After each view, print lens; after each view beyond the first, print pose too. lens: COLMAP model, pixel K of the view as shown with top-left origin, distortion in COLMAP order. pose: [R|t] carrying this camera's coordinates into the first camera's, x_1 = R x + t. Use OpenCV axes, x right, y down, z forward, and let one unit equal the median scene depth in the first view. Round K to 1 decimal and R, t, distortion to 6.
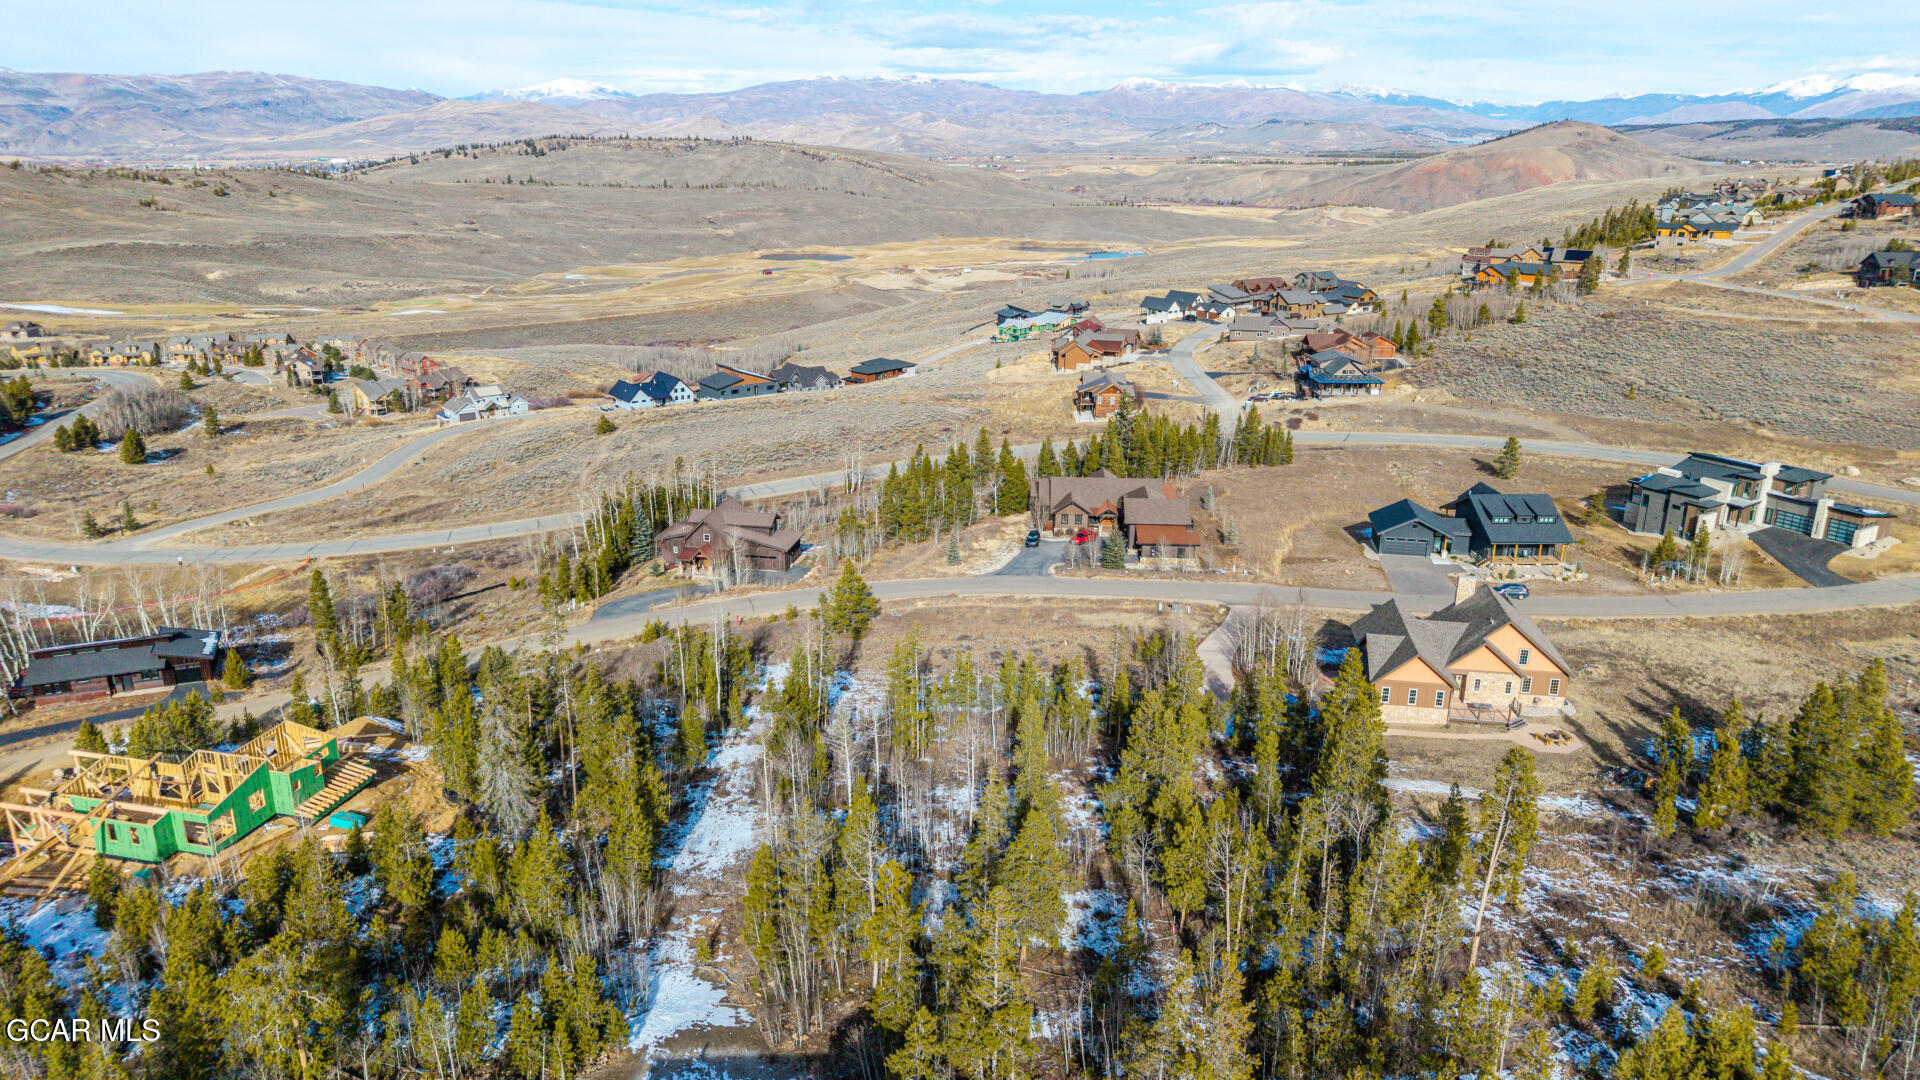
lens RADIAL K [[1295.9, 0, 959.5], [0, 1295.9, 536.7], [0, 0, 1]] dist [0.021096, -0.020115]
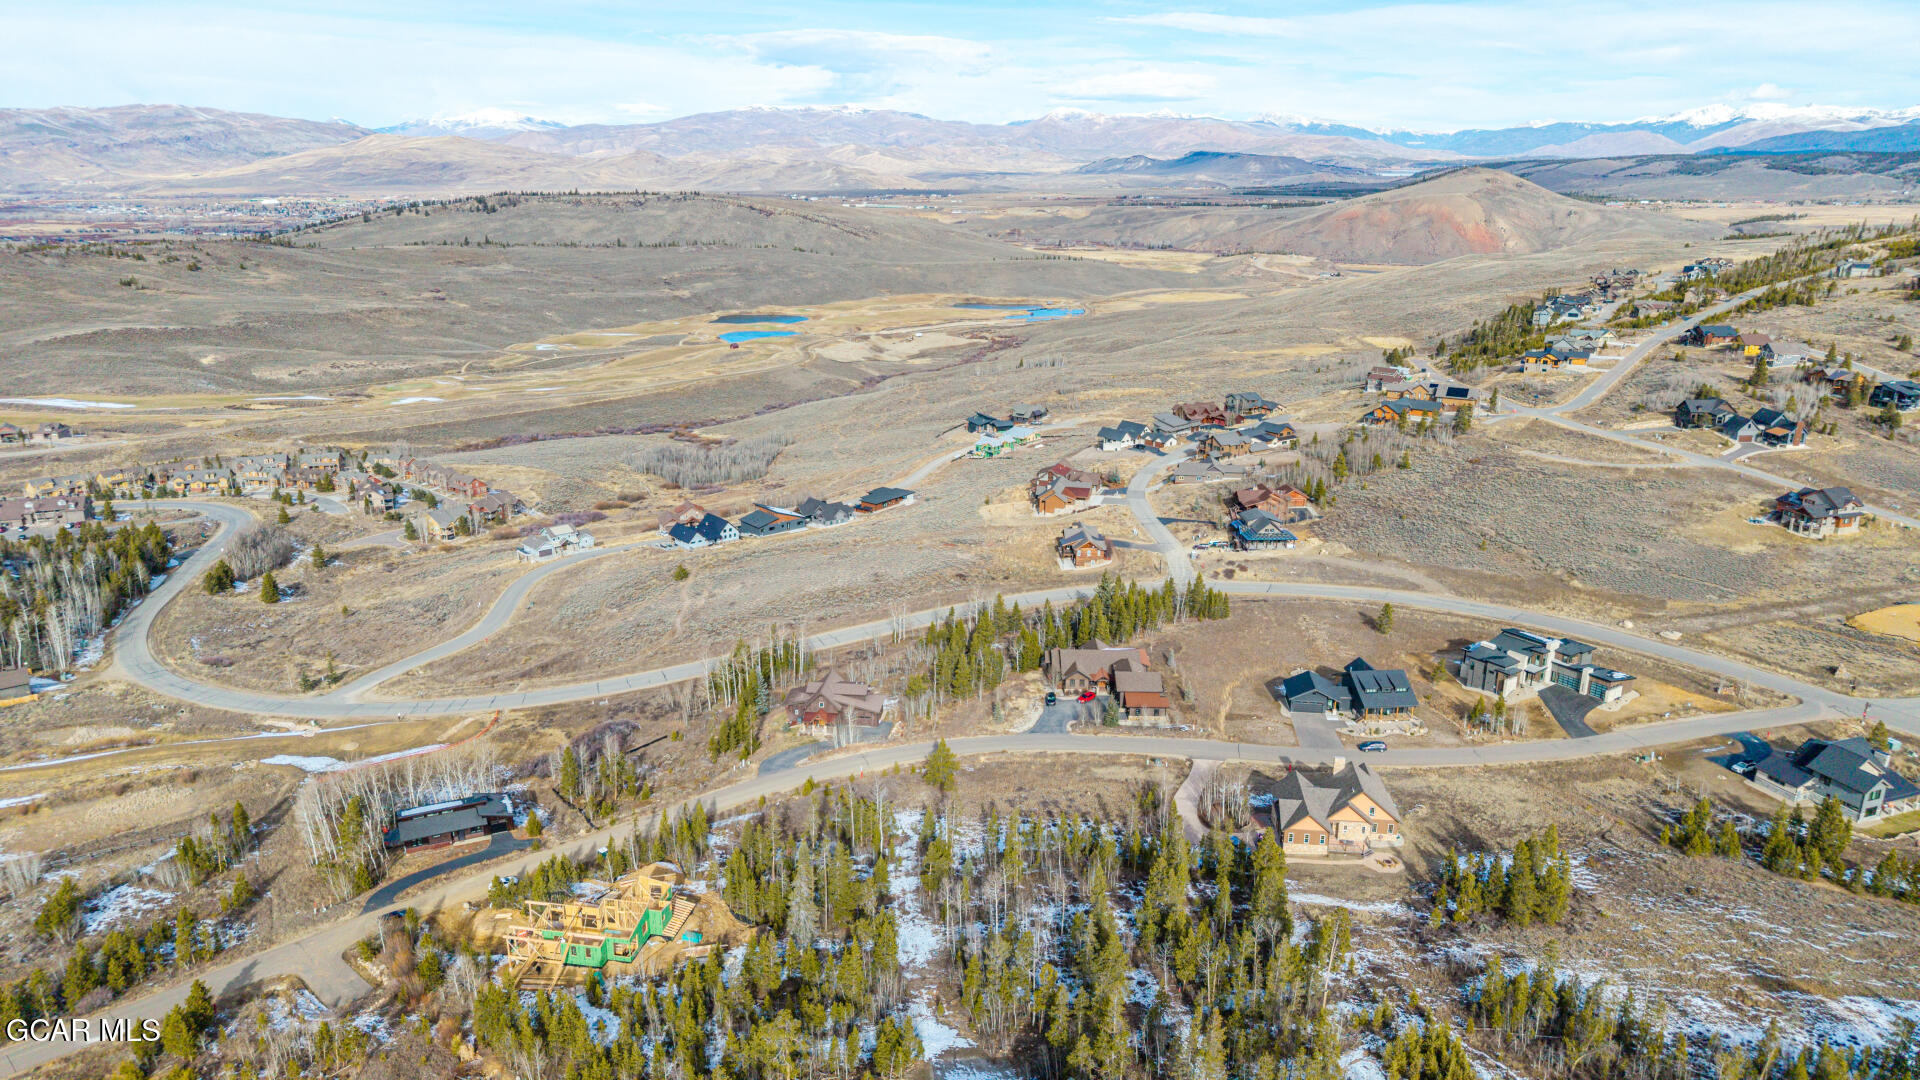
lens RADIAL K [[1295.9, 0, 956.6], [0, 1295.9, 532.7], [0, 0, 1]] dist [0.021096, -0.020115]
pose [[0.998792, -0.018071, 0.045690, -0.053143], [0.019075, 0.999584, -0.021641, -0.075188], [-0.045280, 0.022486, 0.998721, -0.204968]]
